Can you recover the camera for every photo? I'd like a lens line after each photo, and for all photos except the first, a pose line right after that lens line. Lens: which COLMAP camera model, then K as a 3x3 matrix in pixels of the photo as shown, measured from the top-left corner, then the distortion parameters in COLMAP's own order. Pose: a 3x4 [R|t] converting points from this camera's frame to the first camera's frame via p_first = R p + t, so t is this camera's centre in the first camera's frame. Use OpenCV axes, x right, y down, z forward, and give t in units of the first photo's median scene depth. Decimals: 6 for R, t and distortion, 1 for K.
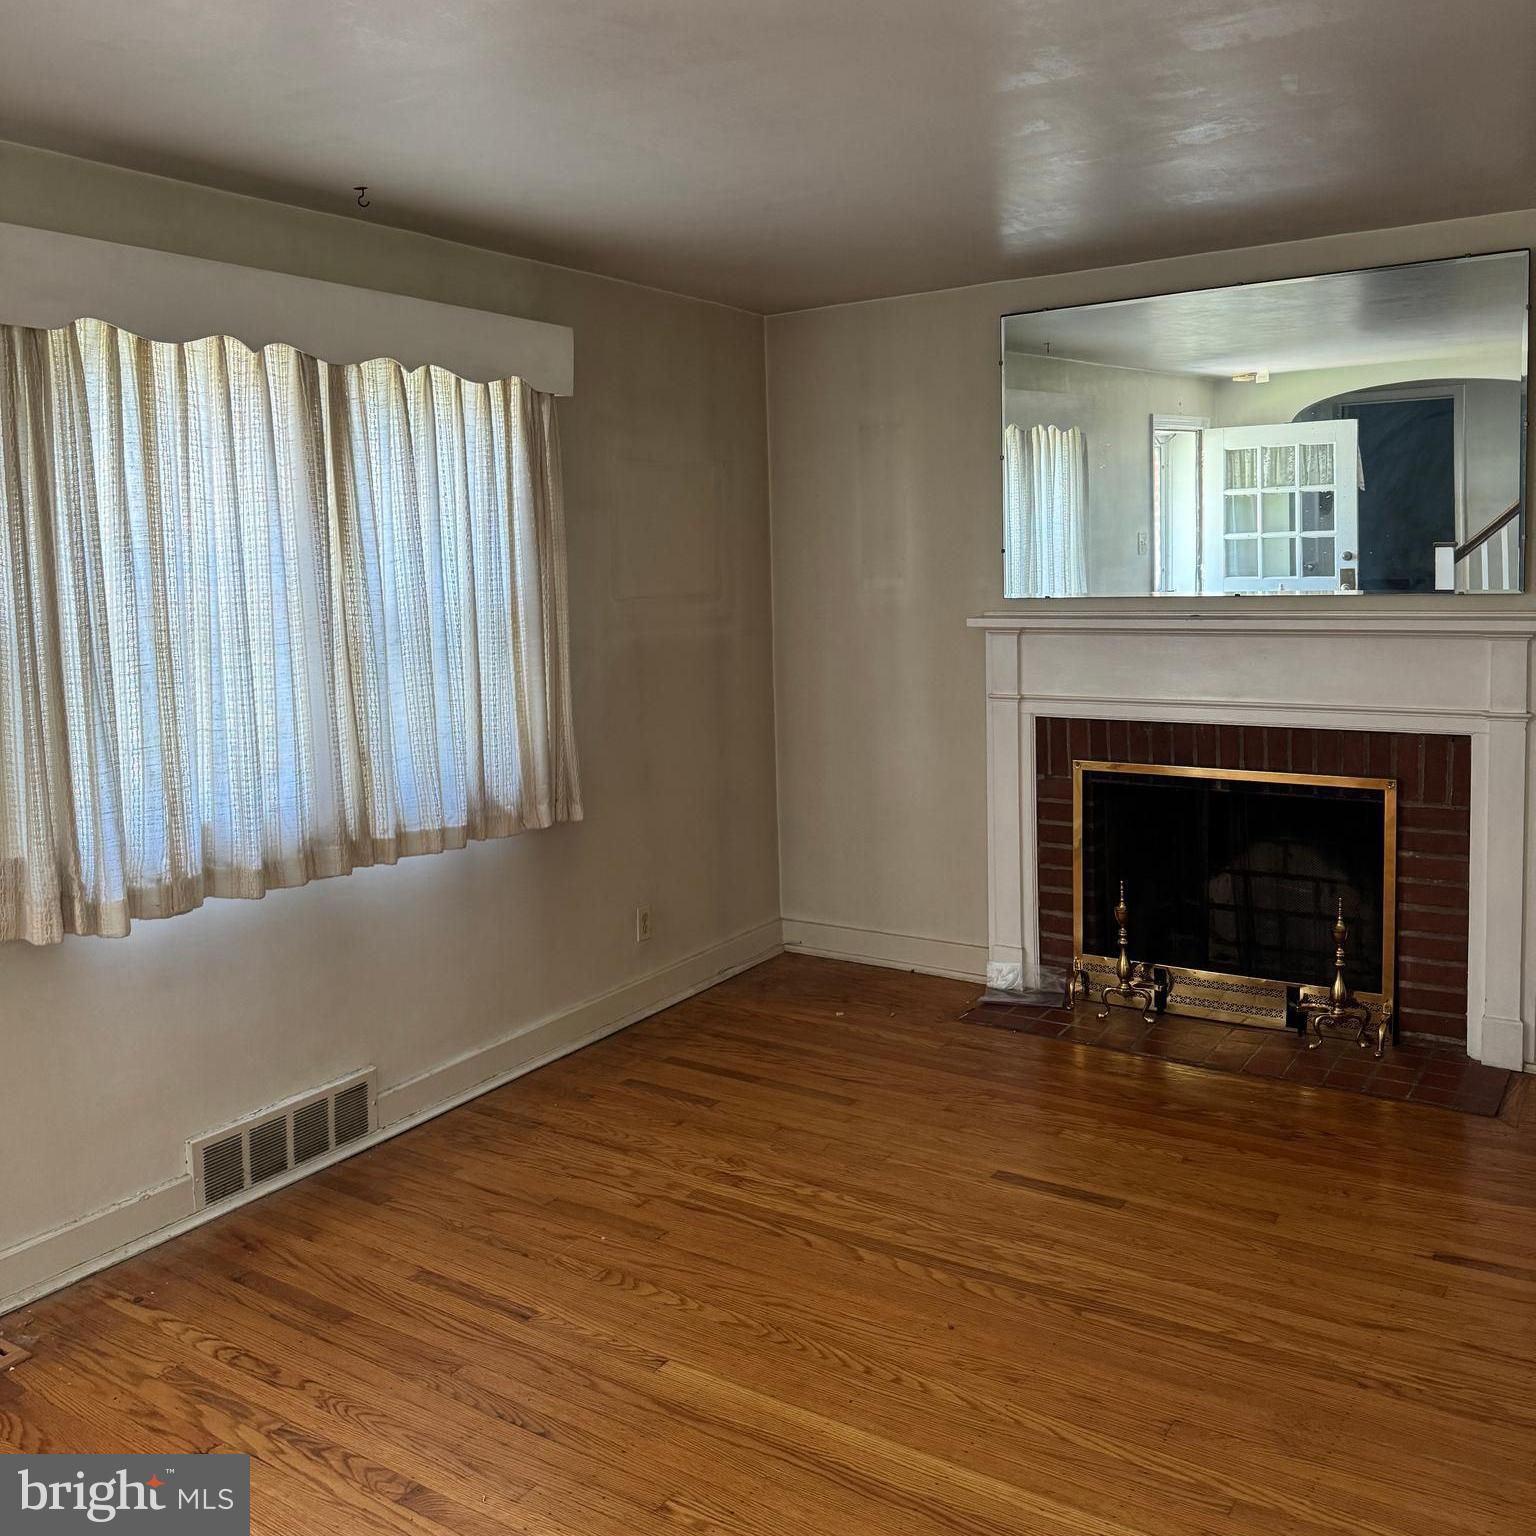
lens RADIAL K [[1431.8, 0, 765.5], [0, 1431.8, 767.1], [0, 0, 1]] dist [-0.001101, 0.000000]
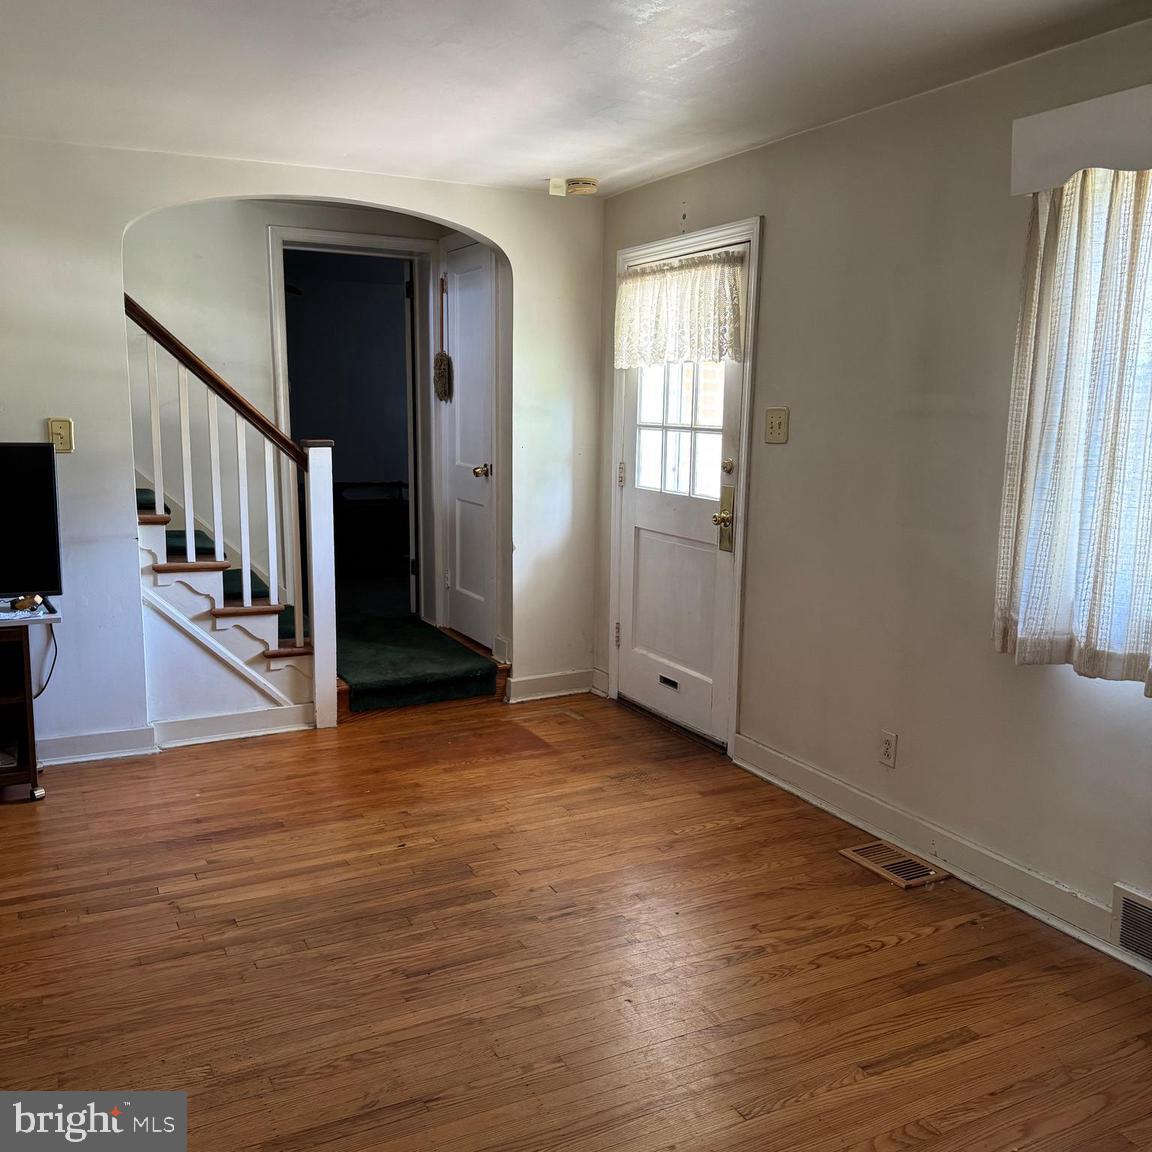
lens RADIAL K [[1073.8, 0, 573.3], [0, 1073.8, 578.3], [0, 0, 1]] dist [-0.001101, 0.000000]
pose [[-0.491936, 0.159011, -0.855988, 0.565331], [-0.127252, 0.959490, 0.251369, -0.148782], [0.861282, 0.232584, -0.451773, 1.051442]]
